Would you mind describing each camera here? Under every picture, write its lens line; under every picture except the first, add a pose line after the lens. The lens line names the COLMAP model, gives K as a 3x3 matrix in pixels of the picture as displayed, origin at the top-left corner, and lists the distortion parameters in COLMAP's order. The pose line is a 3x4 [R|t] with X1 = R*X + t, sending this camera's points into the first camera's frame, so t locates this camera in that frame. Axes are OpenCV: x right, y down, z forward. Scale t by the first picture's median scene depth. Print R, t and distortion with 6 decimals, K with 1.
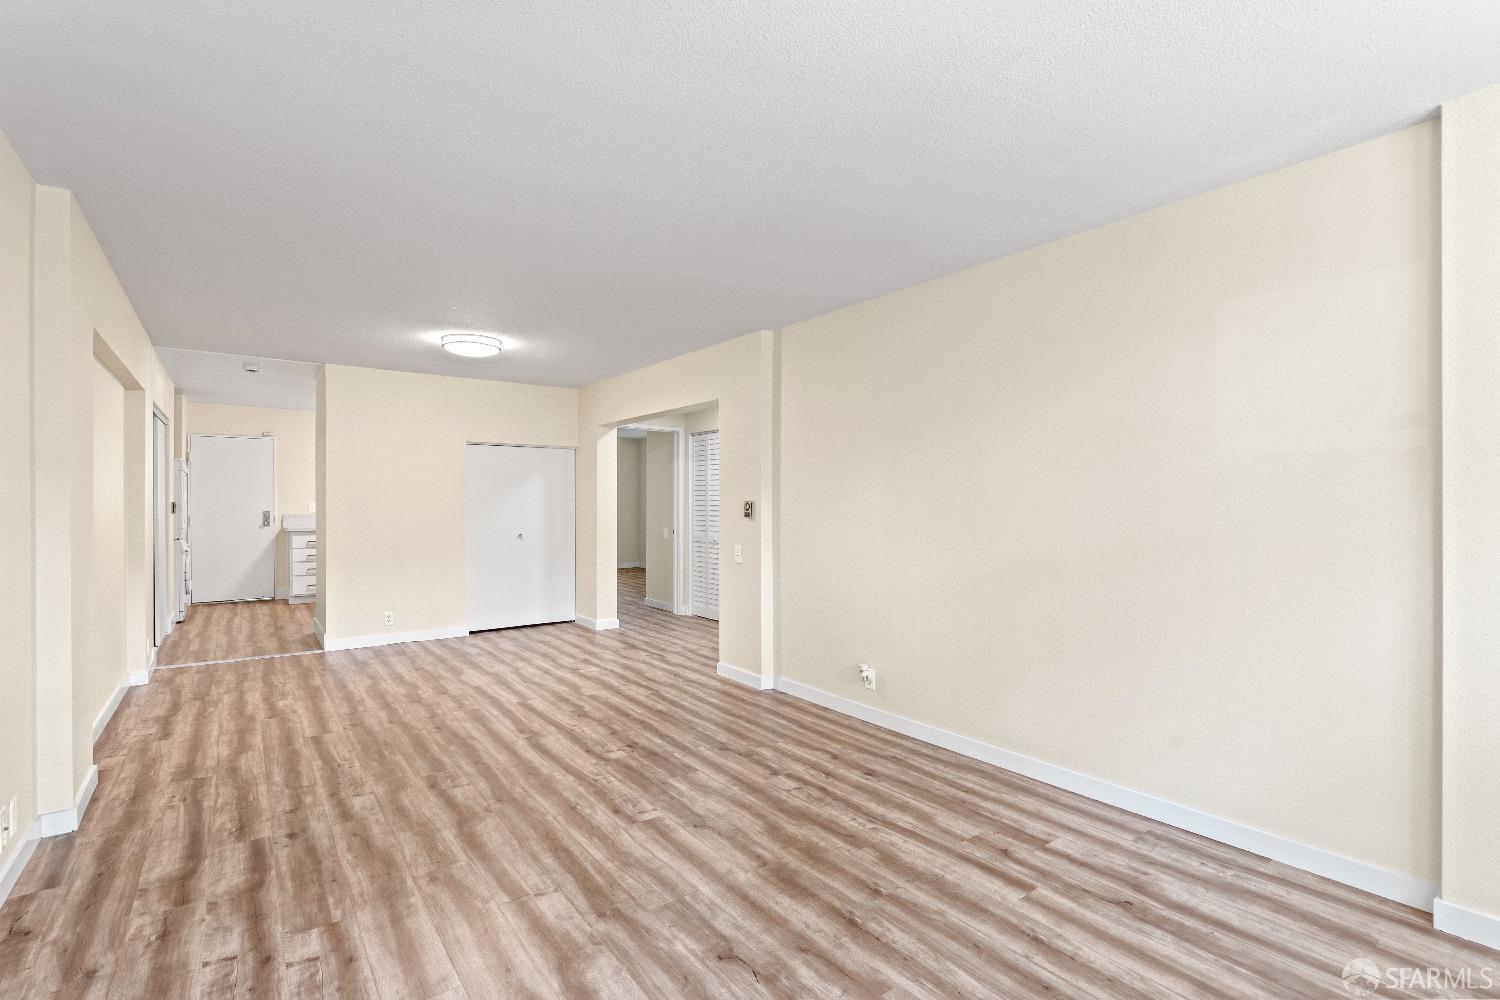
lens RADIAL K [[682.3, 0, 742.1], [0, 682.3, 502.9], [0, 0, 1]] dist [-0.002556, 0.001005]
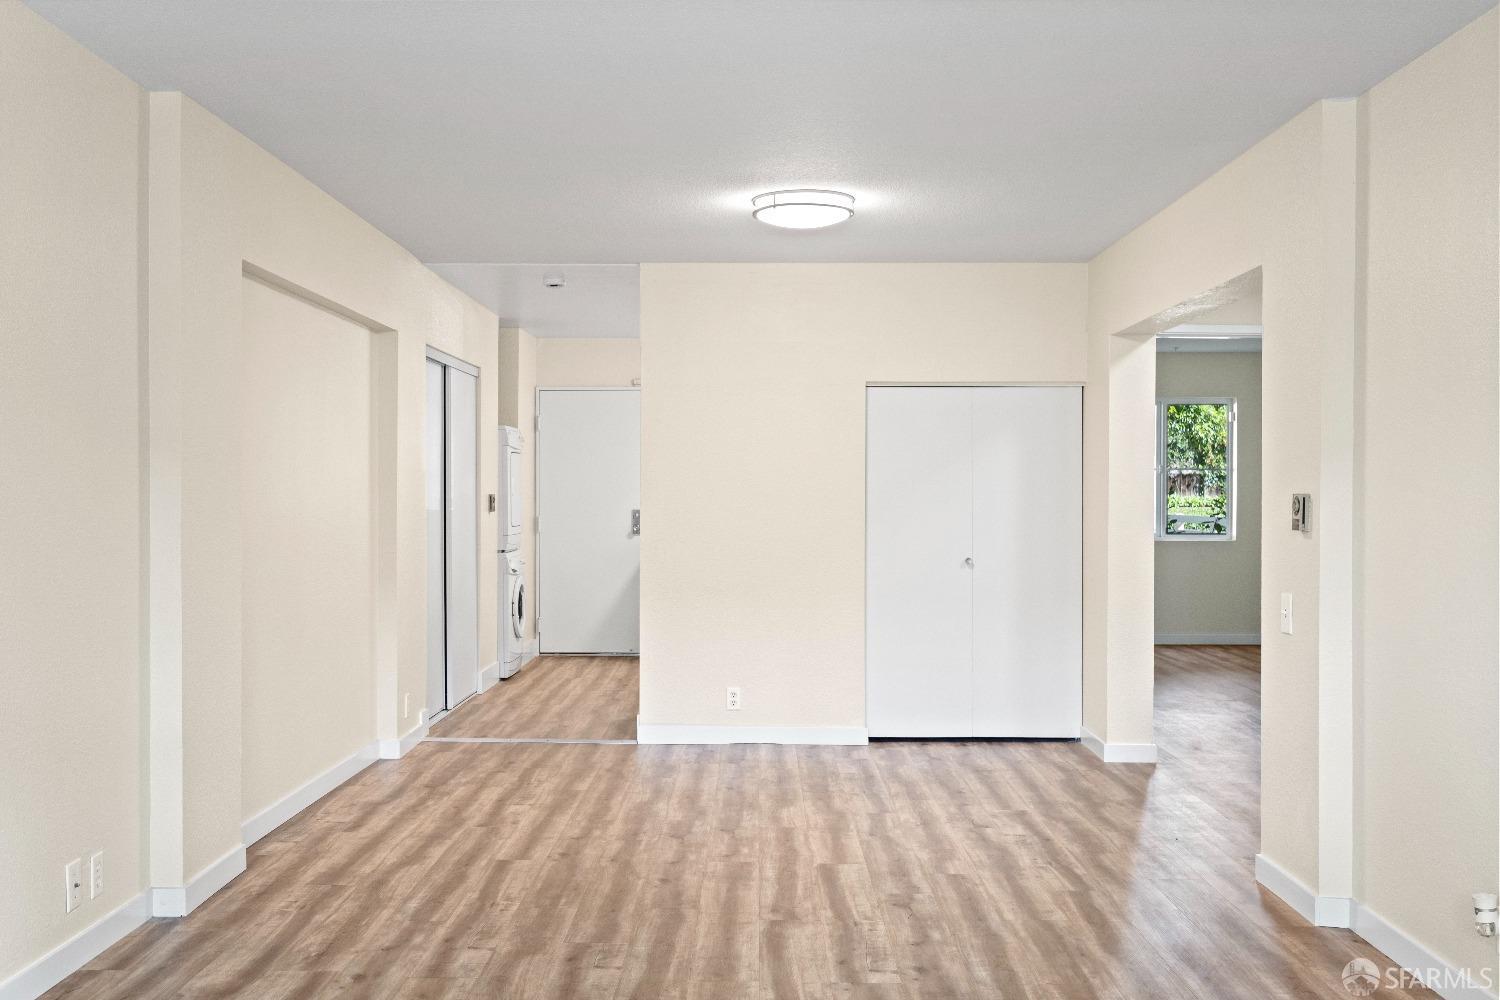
lens RADIAL K [[1465.4, 0, 736.5], [0, 1465.4, 498.7], [0, 0, 1]] dist [0.000360, 0.006364]
pose [[0.795891, 0.003131, -0.605432, 0.449096], [-0.003089, 0.999995, 0.001111, 0.001279], [0.605432, 0.000986, 0.795896, 0.043397]]
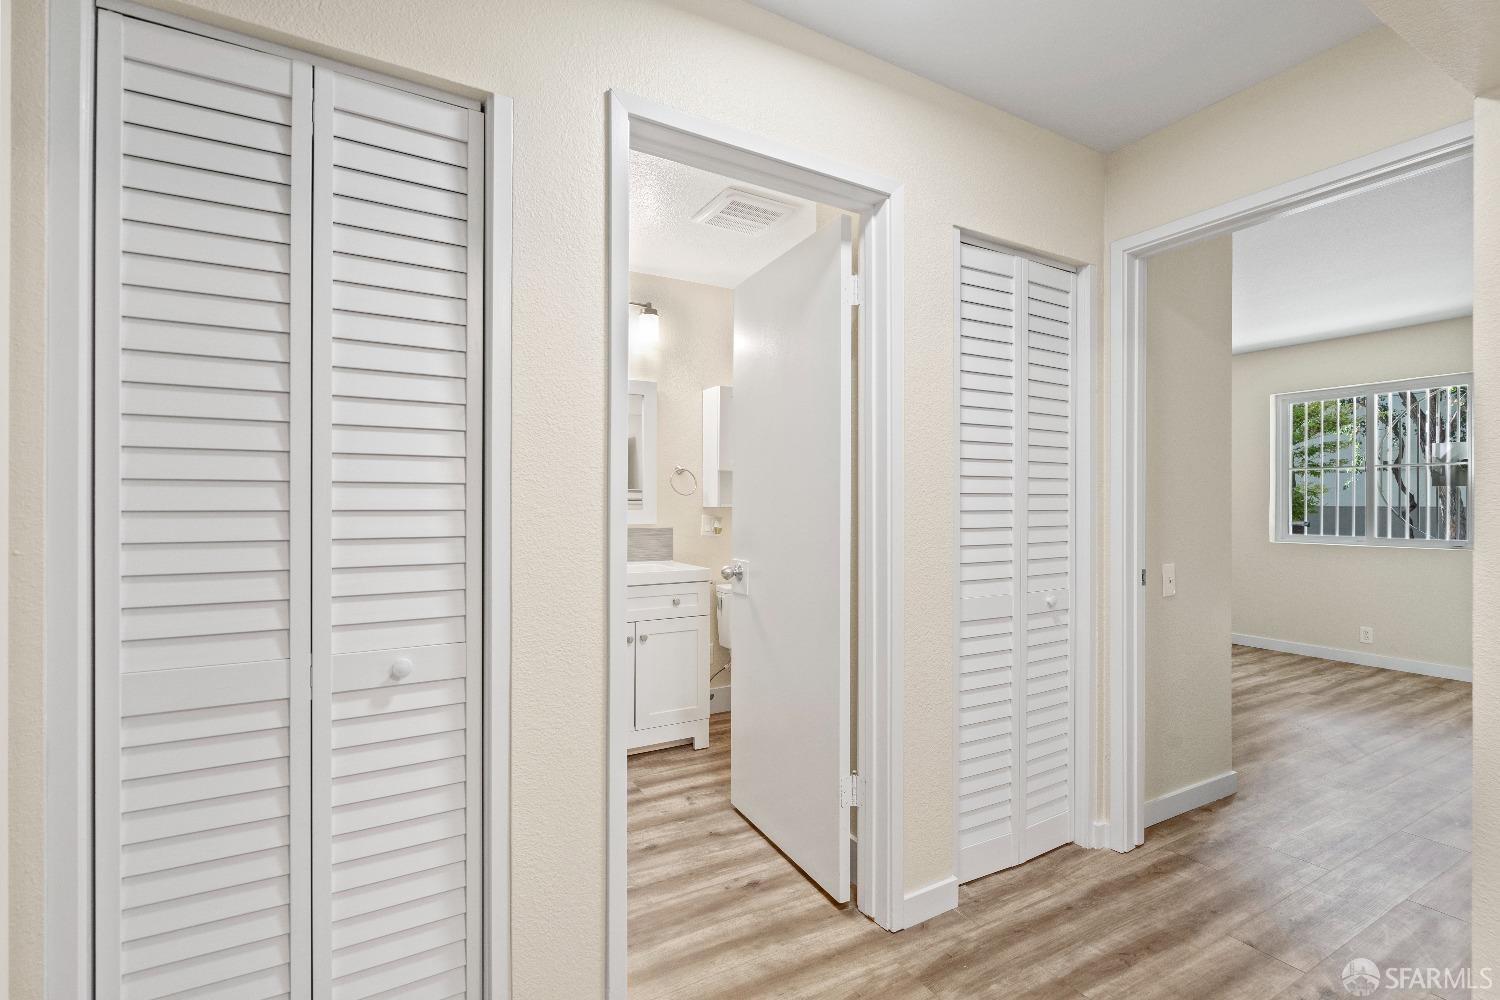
lens RADIAL K [[683.8, 0, 744.4], [0, 683.8, 502.3], [0, 0, 1]] dist [-0.002225, 0.000686]
pose [[0.117643, -0.002439, 0.993053, -0.512128], [-0.000831, 0.999996, 0.002554, 0.022061], [-0.993056, -0.001126, 0.117640, 2.116342]]
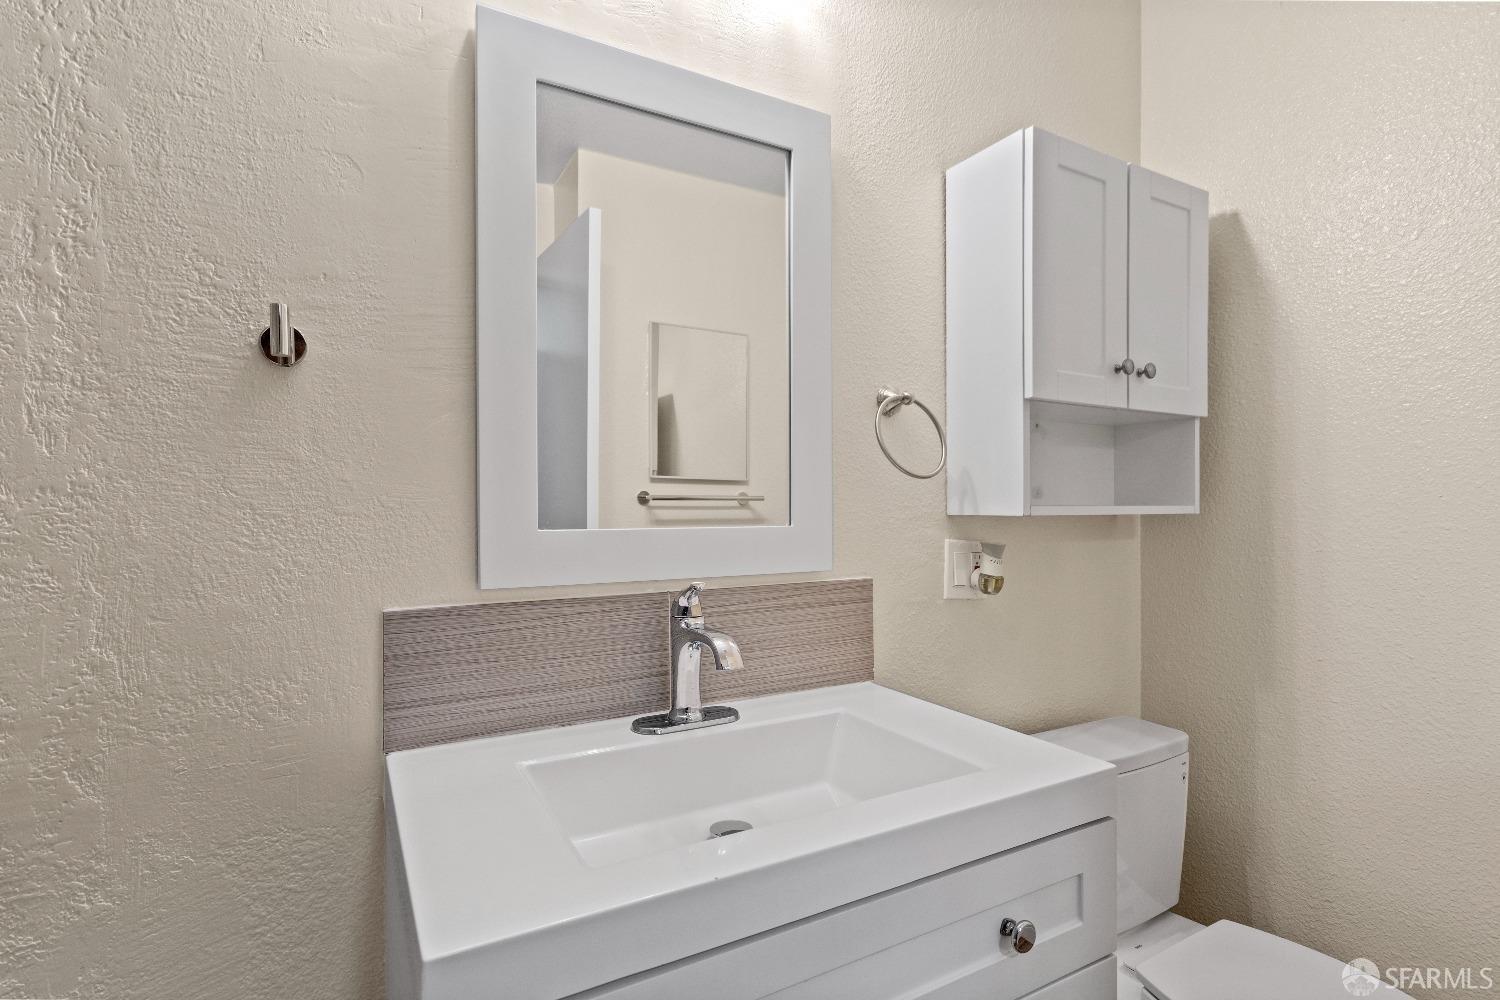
lens RADIAL K [[722.7, 0, 741.5], [0, 722.7, 506.9], [0, 0, 1]] dist [0.000400, 0.000643]
pose [[0.124243, -0.008848, 0.992212, 0.267420], [0.002259, 0.999960, 0.008634, 0.024938], [-0.992249, 0.001168, 0.124258, 2.411187]]
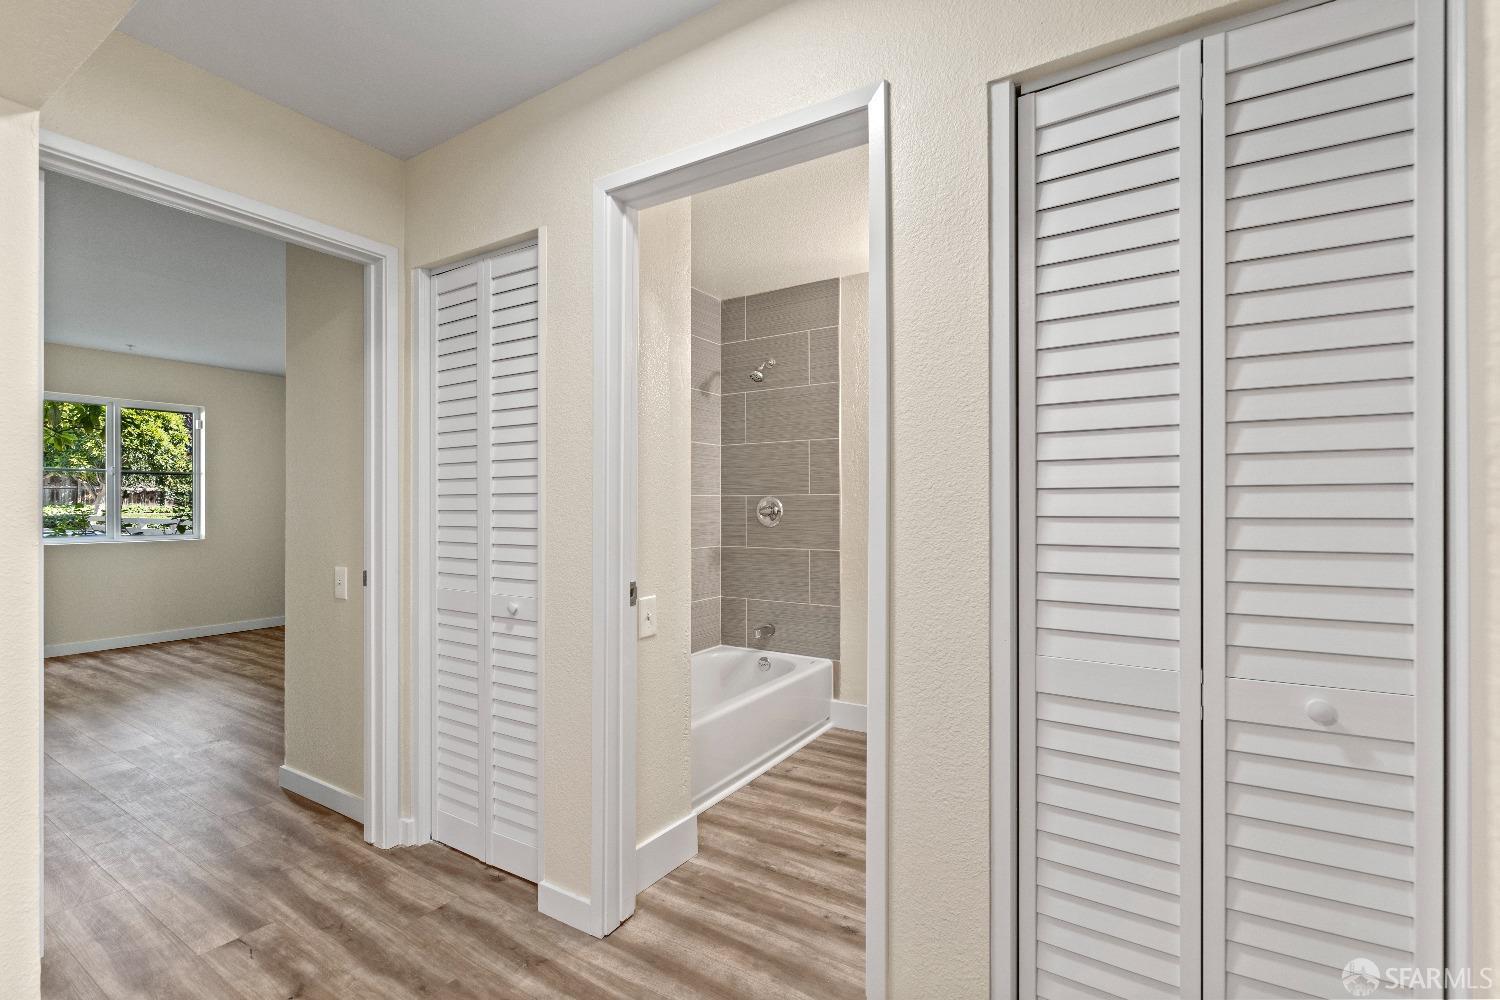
lens RADIAL K [[679.7, 0, 741.3], [0, 679.7, 506.4], [0, 0, 1]] dist [-0.001061, 0.000071]
pose [[0.934675, -0.005025, 0.355469, -0.126286], [0.005188, 0.999986, 0.000493, 0.024568], [-0.355466, 0.001383, 0.934688, 1.635681]]
